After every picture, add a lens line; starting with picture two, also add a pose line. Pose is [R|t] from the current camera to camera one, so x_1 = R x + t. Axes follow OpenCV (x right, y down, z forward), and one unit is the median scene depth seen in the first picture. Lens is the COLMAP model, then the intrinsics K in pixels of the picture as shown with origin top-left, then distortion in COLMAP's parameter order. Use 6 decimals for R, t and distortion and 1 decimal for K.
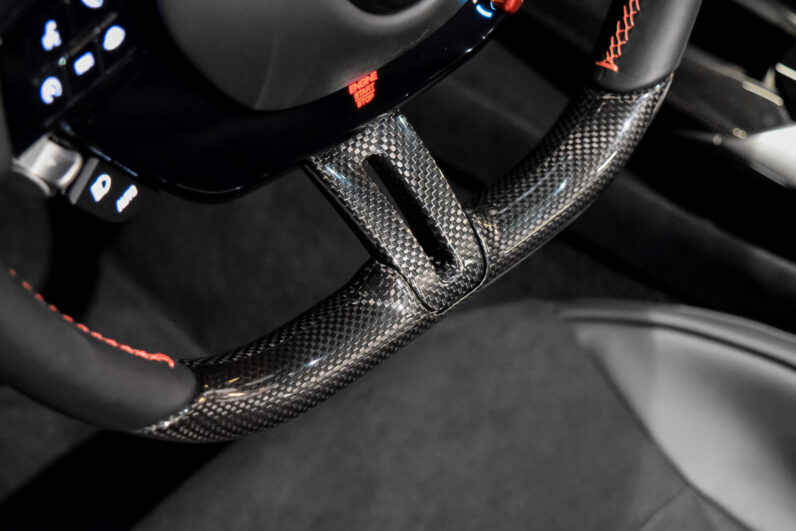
lens RADIAL K [[1467.8, 0, 397.0], [0, 1467.8, 266.0], [0, 0, 1]] dist [0.079621, 0.000000]
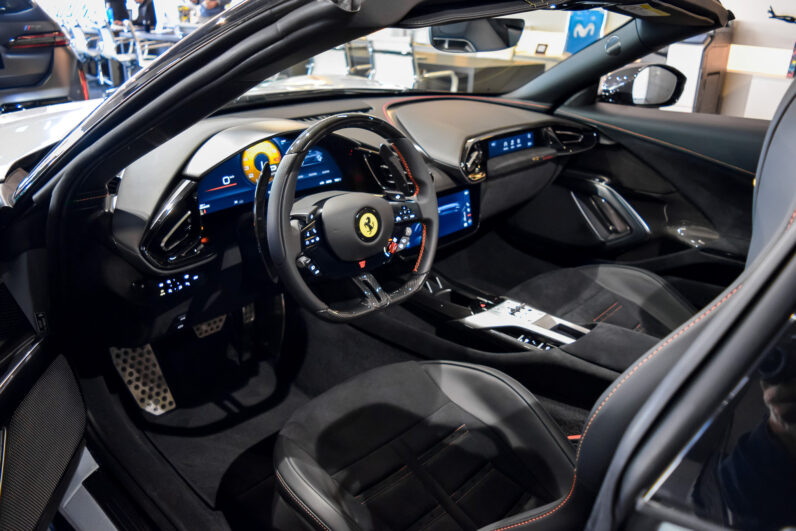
lens RADIAL K [[641.9, 0, 398.0], [0, 641.9, 264.7], [0, 0, 1]] dist [-0.048698, -0.005457]
pose [[0.999884, -0.012313, 0.008964, 0.070242], [0.014957, 0.904902, -0.425356, 0.731378], [-0.002874, 0.425441, 0.904982, -0.882564]]
